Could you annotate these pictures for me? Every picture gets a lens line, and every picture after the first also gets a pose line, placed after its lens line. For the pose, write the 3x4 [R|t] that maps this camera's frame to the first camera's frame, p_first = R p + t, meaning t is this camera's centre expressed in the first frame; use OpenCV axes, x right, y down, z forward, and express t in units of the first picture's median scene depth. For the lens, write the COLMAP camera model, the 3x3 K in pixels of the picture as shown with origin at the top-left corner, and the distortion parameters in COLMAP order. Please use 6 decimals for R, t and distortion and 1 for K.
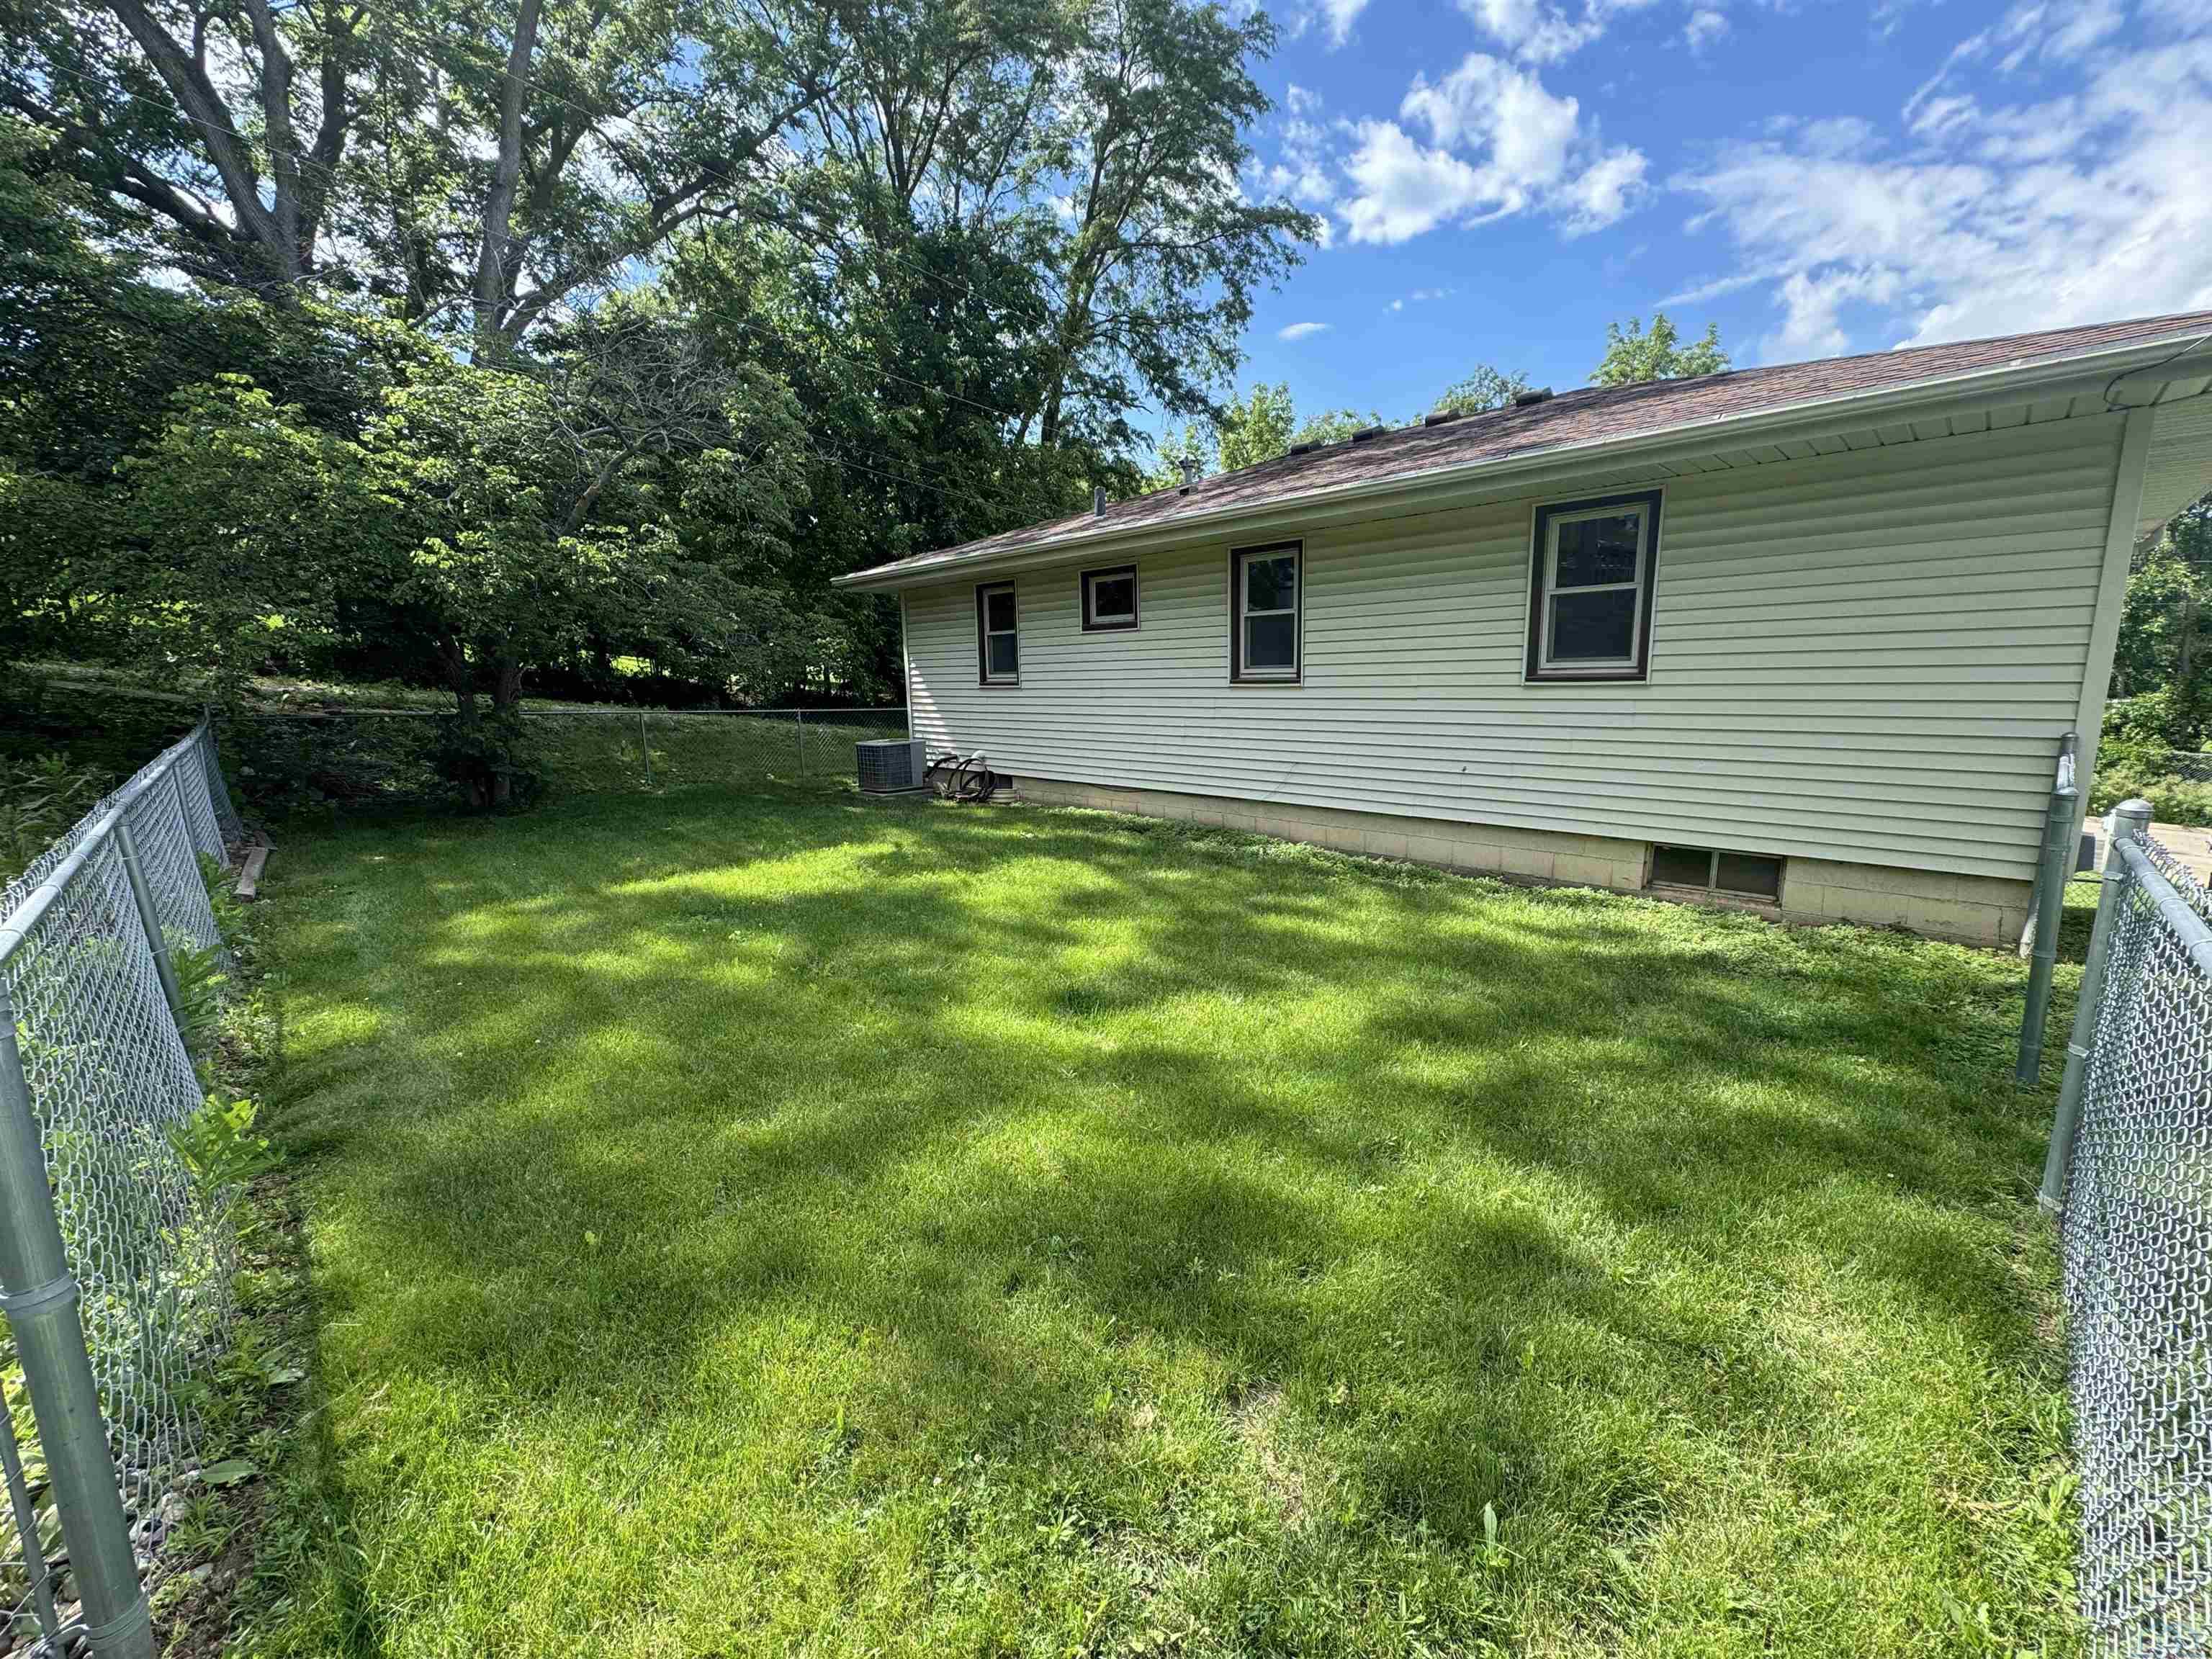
lens RADIAL K [[877.3, 0, 1109.5], [0, 877.3, 826.7], [0, 0, 1]] dist [0.000107, 0.000225]
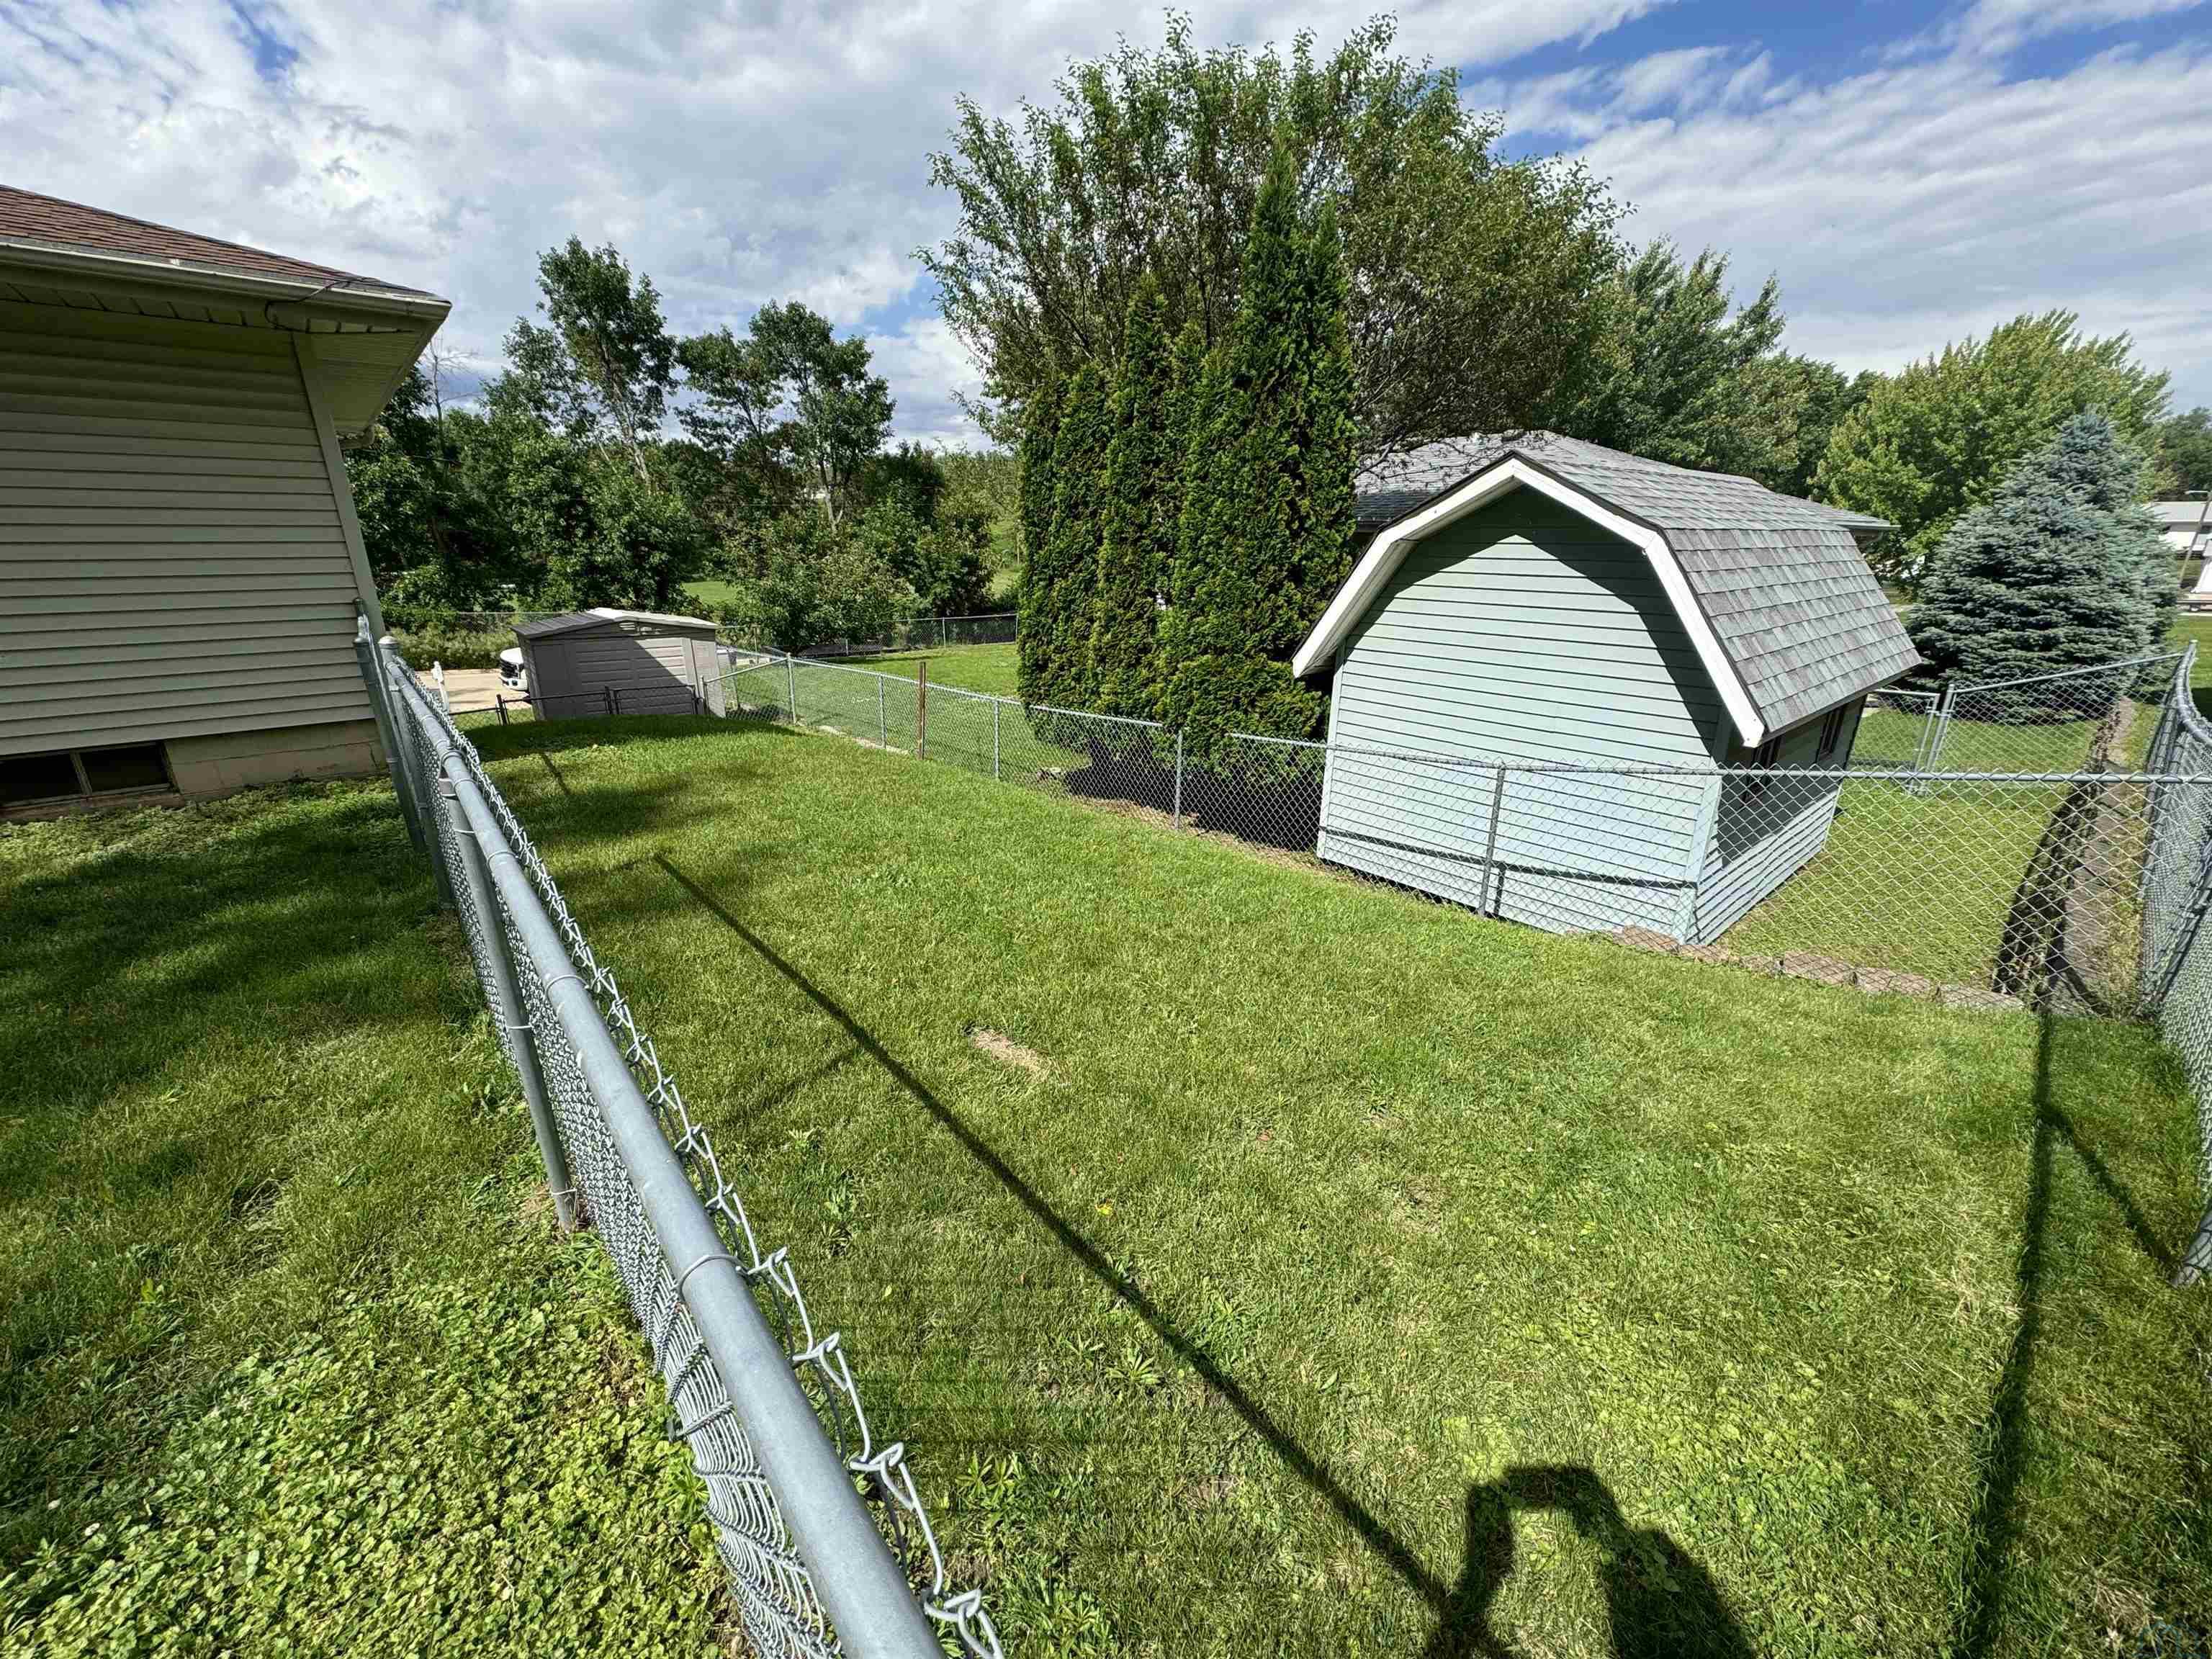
lens RADIAL K [[877.3, 0, 1109.5], [0, 877.3, 826.7], [0, 0, 1]] dist [0.000107, 0.000225]
pose [[0.070247, -0.295356, 0.952801, -0.134768], [0.163026, 0.945718, 0.281141, 0.022309], [-0.984118, 0.135582, 0.114585, -0.163441]]
